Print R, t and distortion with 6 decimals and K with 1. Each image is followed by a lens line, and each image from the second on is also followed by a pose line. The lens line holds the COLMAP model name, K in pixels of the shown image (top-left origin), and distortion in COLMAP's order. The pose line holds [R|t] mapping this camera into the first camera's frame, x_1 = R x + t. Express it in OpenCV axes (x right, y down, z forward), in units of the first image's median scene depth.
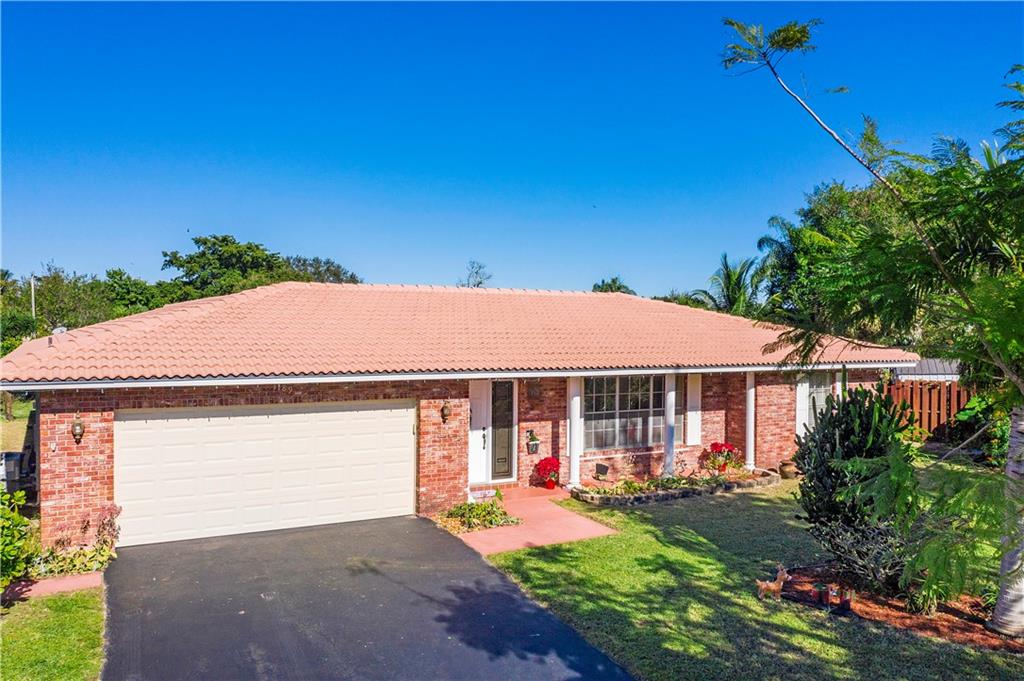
lens RADIAL K [[823.1, 0, 514.2], [0, 823.1, 330.3], [0, 0, 1]] dist [-0.014177, -0.007396]
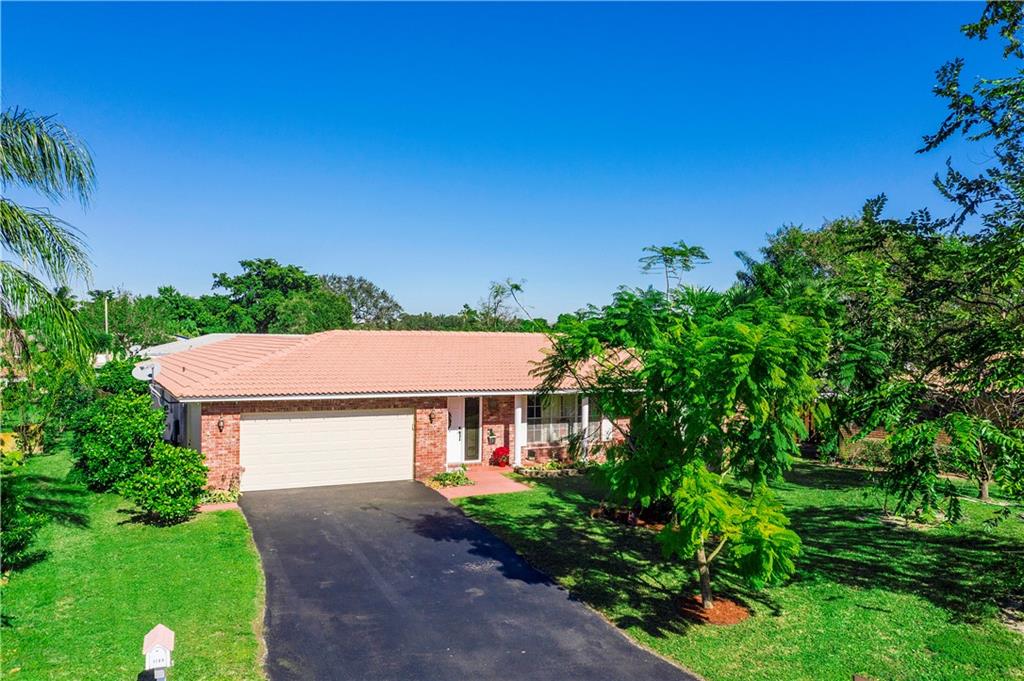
lens RADIAL K [[823.1, 0, 512.3], [0, 823.1, 348.4], [0, 0, 1]] dist [-0.014177, -0.007396]
pose [[0.999165, 0.005920, -0.040419, 0.123698], [-0.005517, 0.999934, 0.010083, -0.046800], [0.040476, -0.009852, 0.999132, -0.545811]]
